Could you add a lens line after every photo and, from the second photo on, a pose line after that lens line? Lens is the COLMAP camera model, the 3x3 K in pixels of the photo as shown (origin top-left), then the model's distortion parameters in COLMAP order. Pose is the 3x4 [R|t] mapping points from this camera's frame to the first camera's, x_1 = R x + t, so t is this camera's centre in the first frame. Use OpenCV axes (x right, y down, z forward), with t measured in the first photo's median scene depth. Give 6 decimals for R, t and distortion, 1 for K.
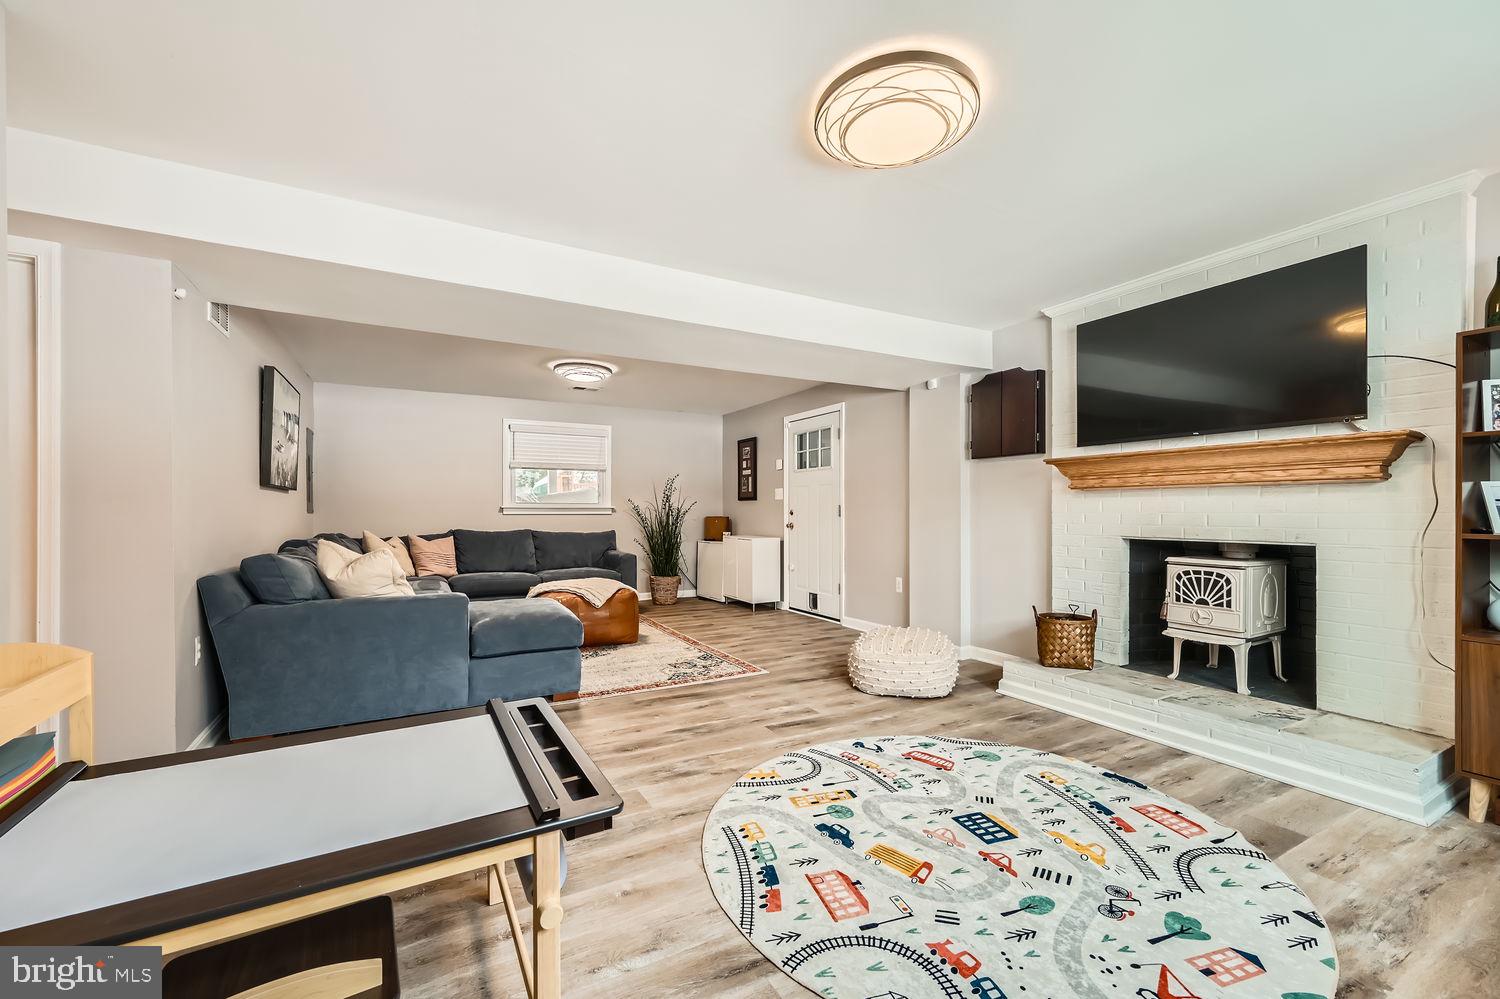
lens RADIAL K [[600.4, 0, 748.5], [0, 600.4, 509.6], [0, 0, 1]] dist [0.003451, 0.000217]
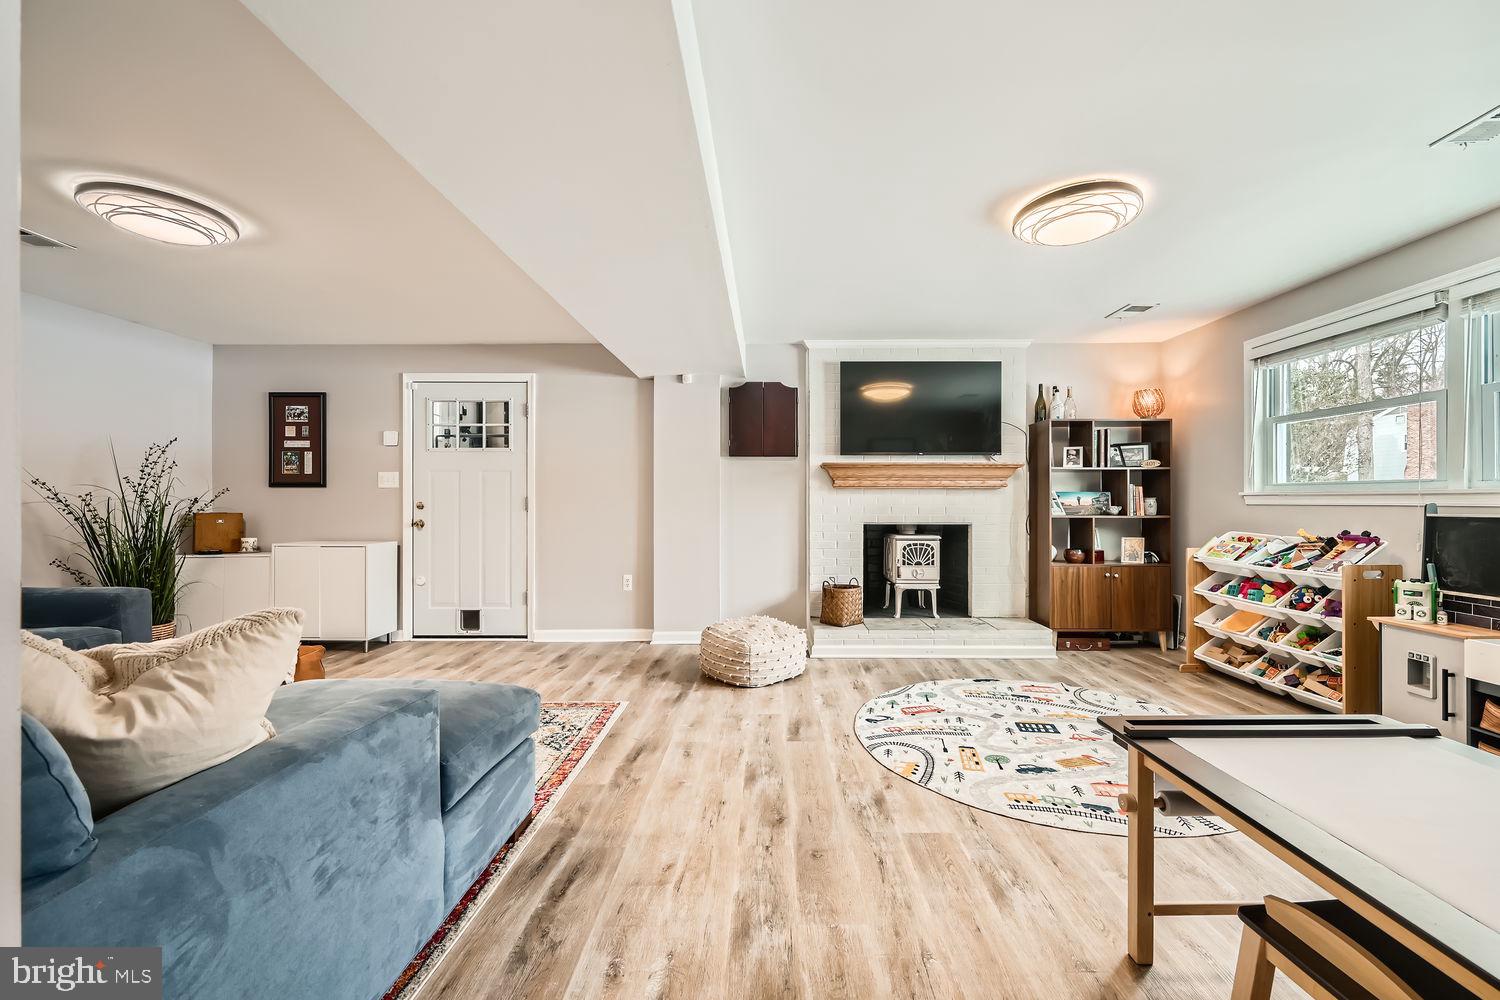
lens RADIAL K [[620.2, 0, 750.0], [0, 620.2, 500.0], [0, 0, 1]] dist [-0.000874, -0.000294]
pose [[0.494398, 0.002154, 0.869233, -0.872541], [-0.002764, 0.999996, -0.000906, -0.006235], [-0.869231, -0.001954, 0.494402, 0.616989]]
